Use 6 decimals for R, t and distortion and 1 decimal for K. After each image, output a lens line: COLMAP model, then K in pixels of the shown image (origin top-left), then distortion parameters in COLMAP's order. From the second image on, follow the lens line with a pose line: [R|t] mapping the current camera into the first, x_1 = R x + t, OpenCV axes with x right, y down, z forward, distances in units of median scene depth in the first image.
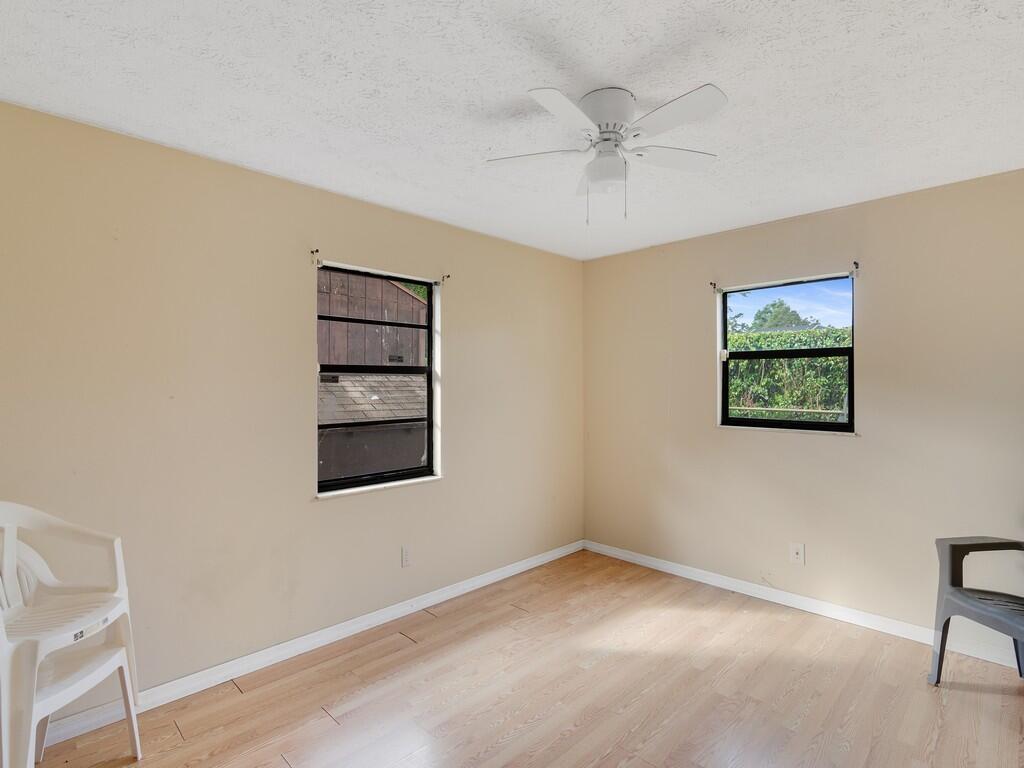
lens RADIAL K [[519.3, 0, 510.4], [0, 519.3, 386.8], [0, 0, 1]] dist [-0.005918, -0.000373]
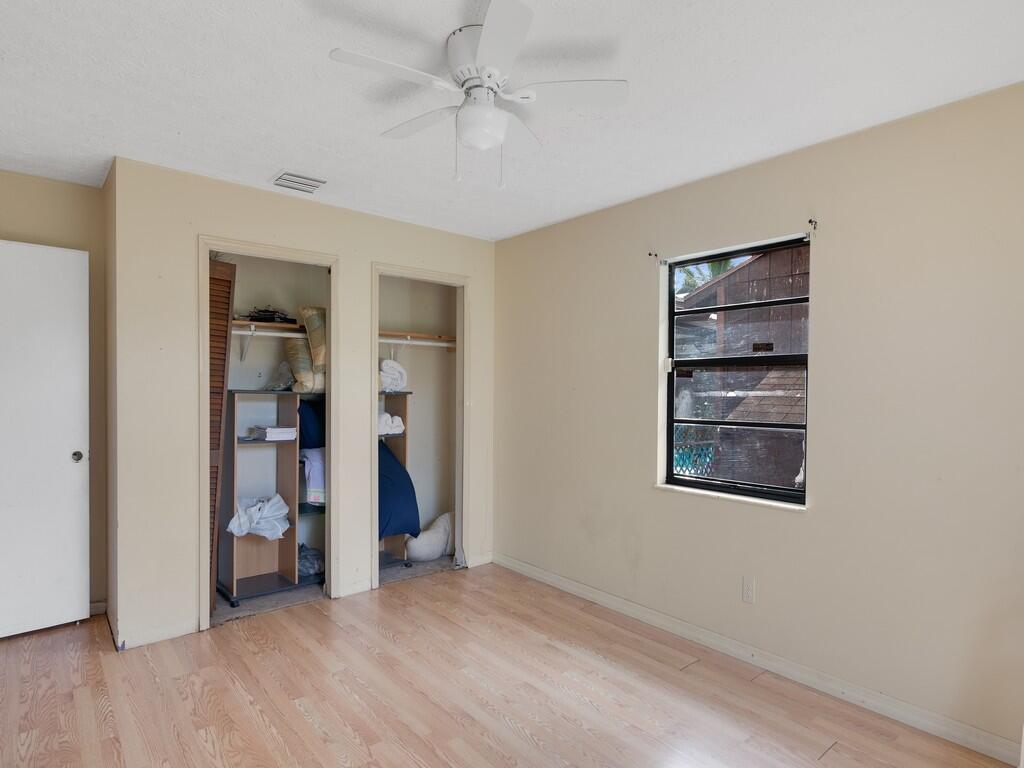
lens RADIAL K [[568.5, 0, 509.6], [0, 568.5, 385.9], [0, 0, 1]] dist [-0.004838, 0.000744]
pose [[-0.091906, 0.005054, -0.995755, 0.729141], [-0.003755, 0.999978, 0.005422, 0.003016], [0.995761, 0.004237, -0.091885, 0.719453]]
